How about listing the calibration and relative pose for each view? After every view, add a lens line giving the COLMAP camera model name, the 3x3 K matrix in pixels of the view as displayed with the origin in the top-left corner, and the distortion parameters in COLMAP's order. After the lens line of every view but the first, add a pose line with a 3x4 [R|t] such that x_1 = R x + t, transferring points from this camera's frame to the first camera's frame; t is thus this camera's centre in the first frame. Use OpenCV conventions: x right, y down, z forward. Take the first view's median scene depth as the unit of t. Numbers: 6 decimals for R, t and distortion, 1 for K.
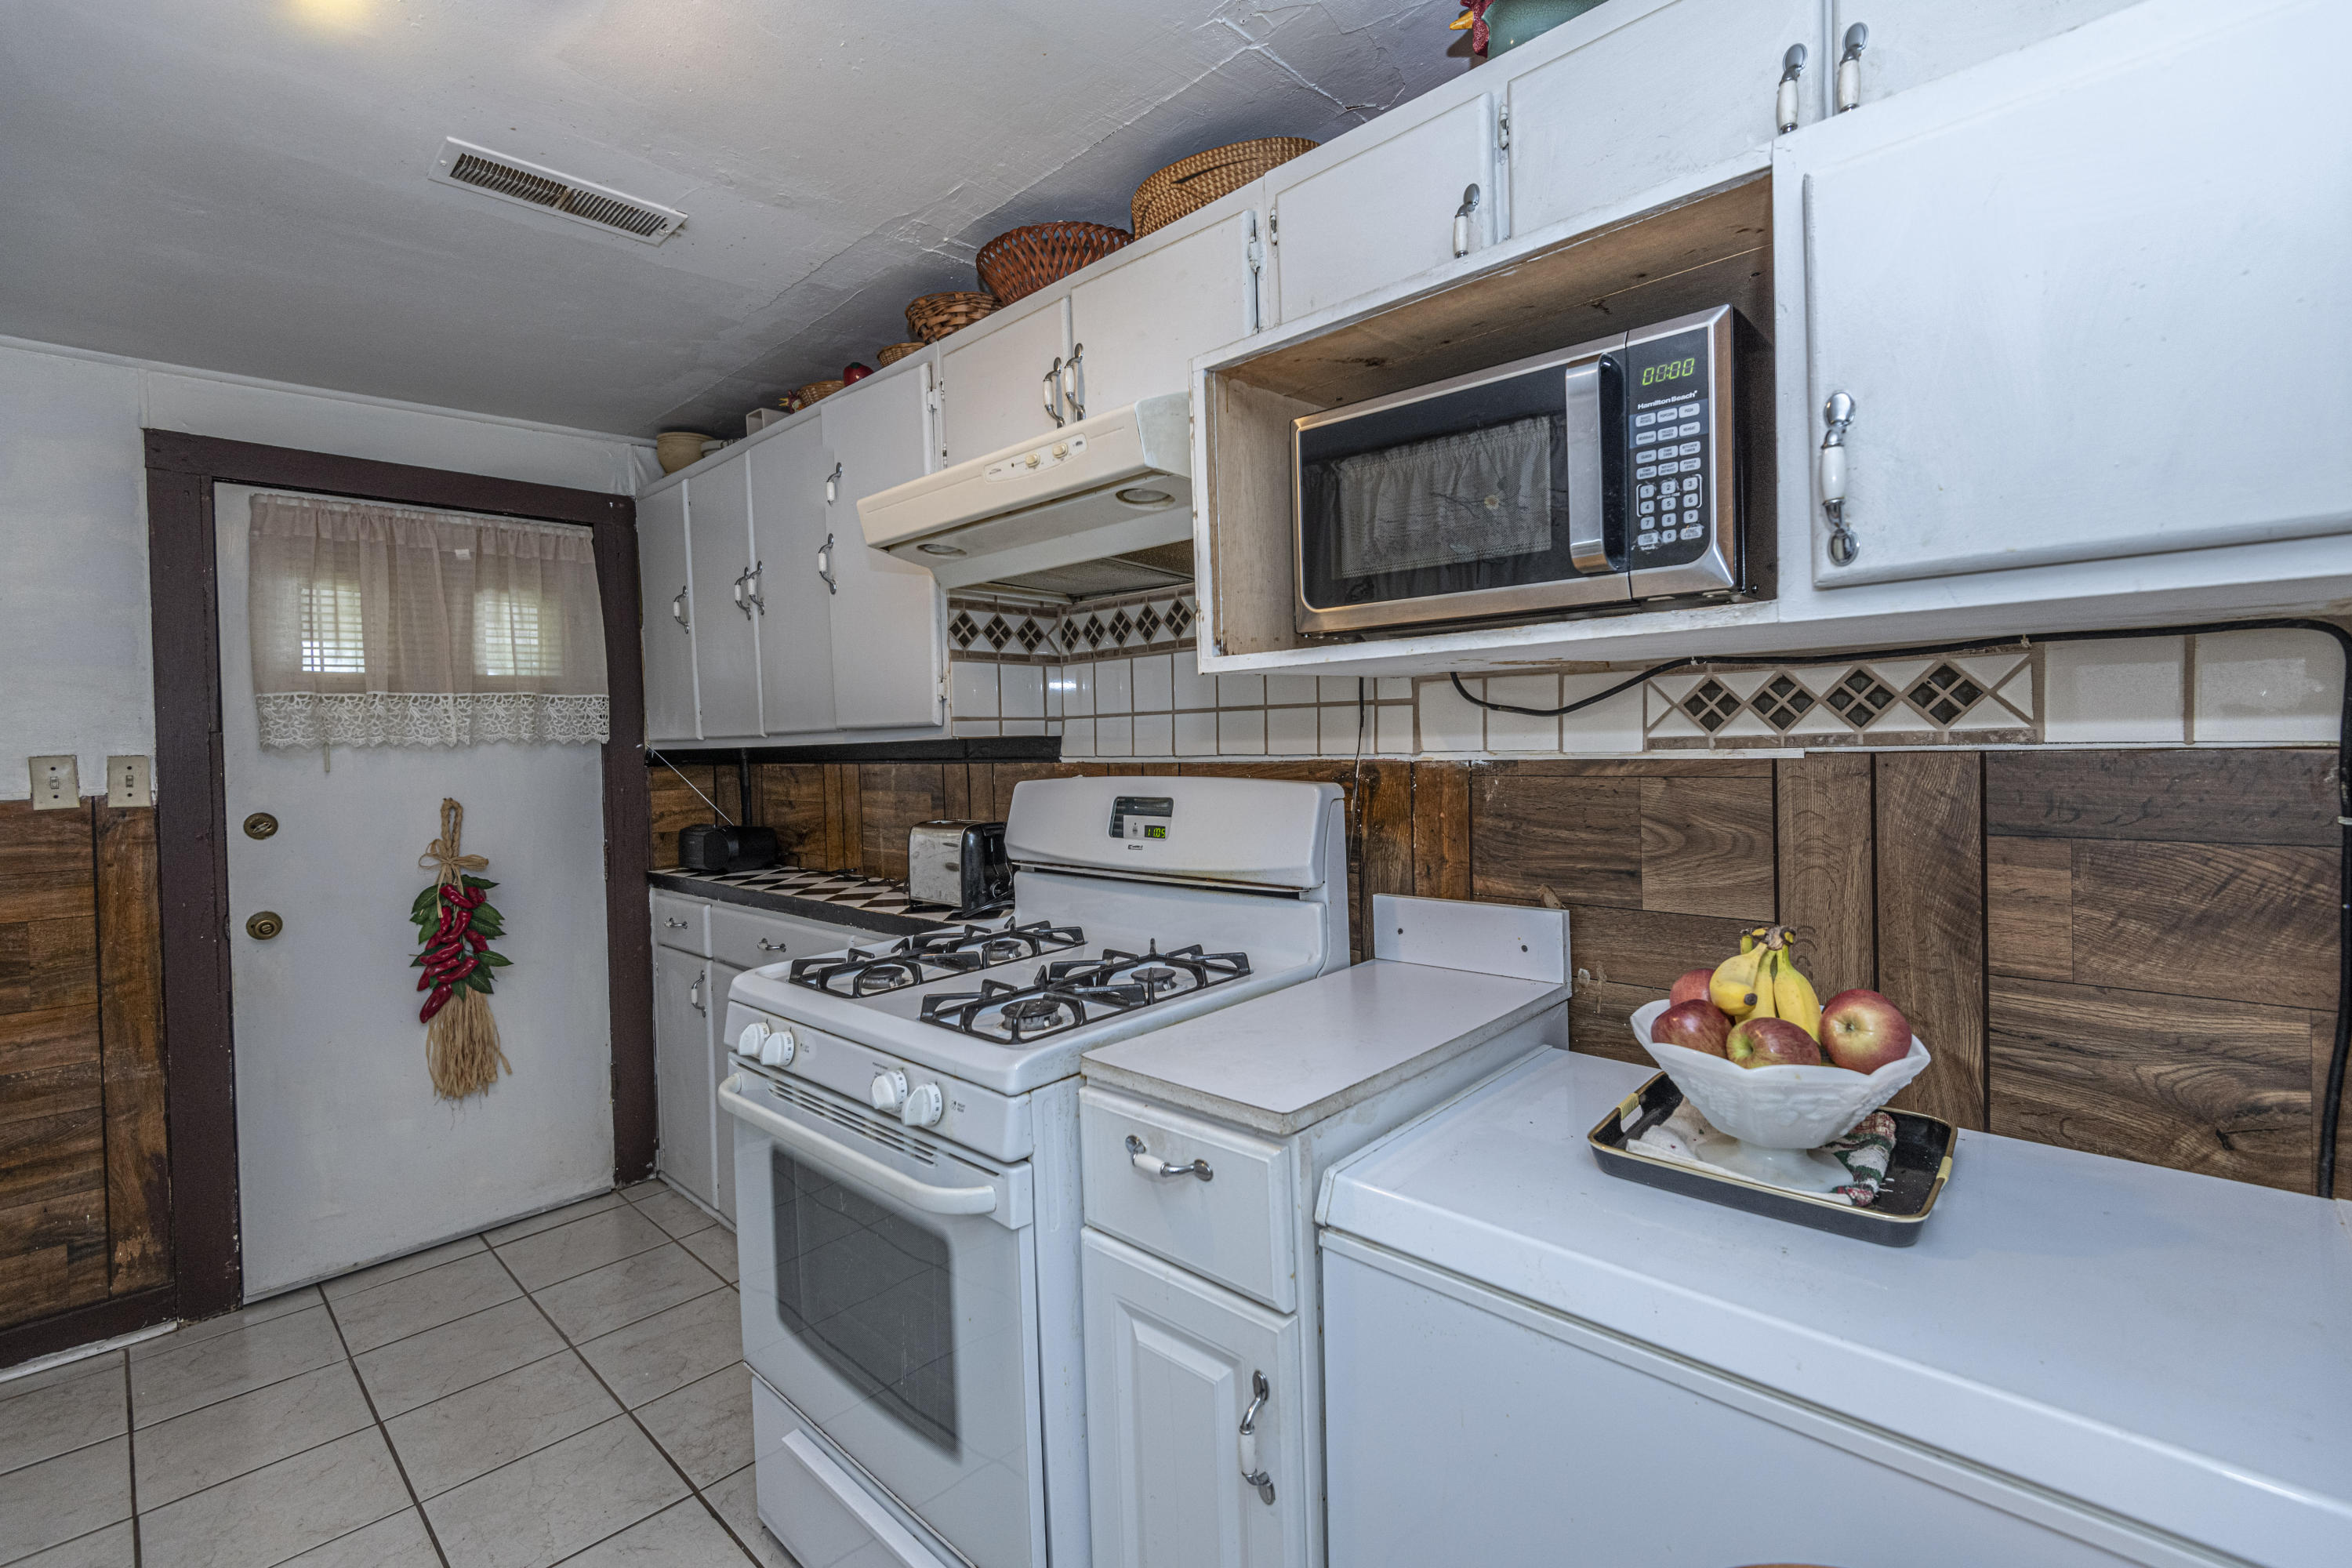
lens RADIAL K [[1059.8, 0, 1183.8], [0, 1059.8, 762.3], [0, 0, 1]] dist [0.033607, -0.018640]
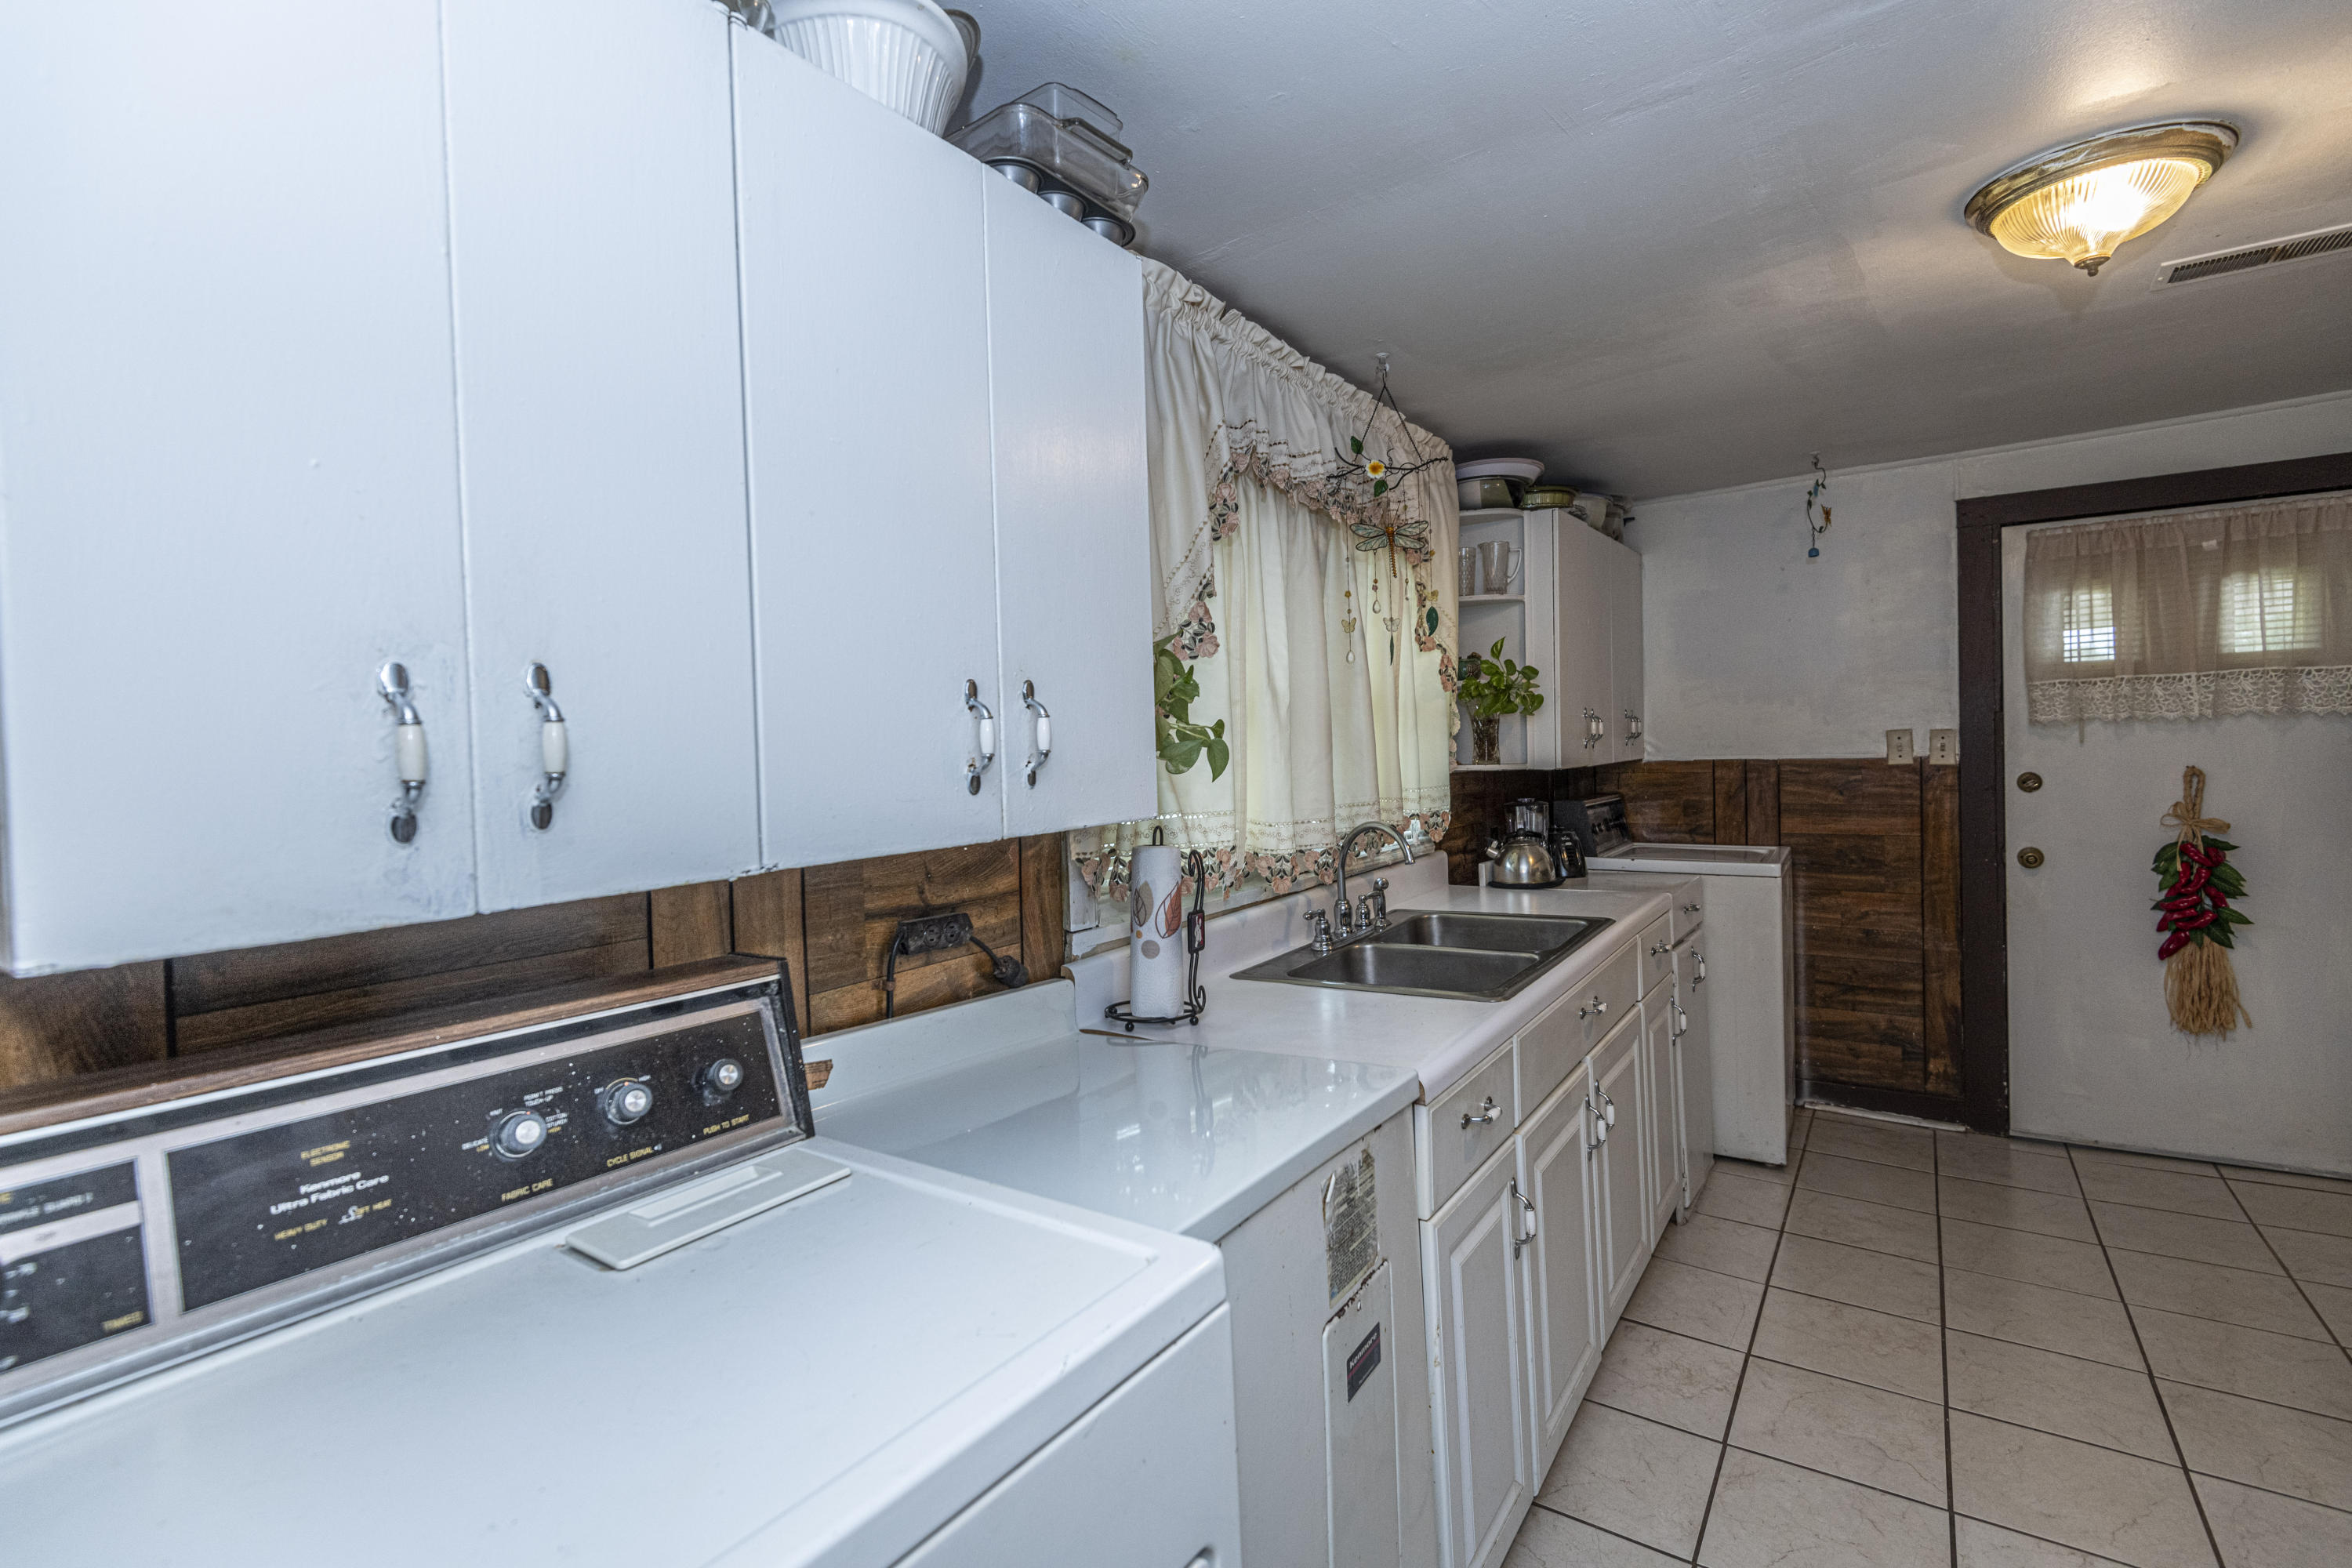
lens RADIAL K [[1068.4, 0, 1184.1], [0, 1068.4, 759.2], [0, 0, 1]] dist [0.027202, -0.014573]
pose [[0.179485, 0.027333, -0.983381, 0.302682], [0.003271, 0.999592, 0.028381, -0.011728], [0.983755, -0.008310, 0.179322, -0.302771]]
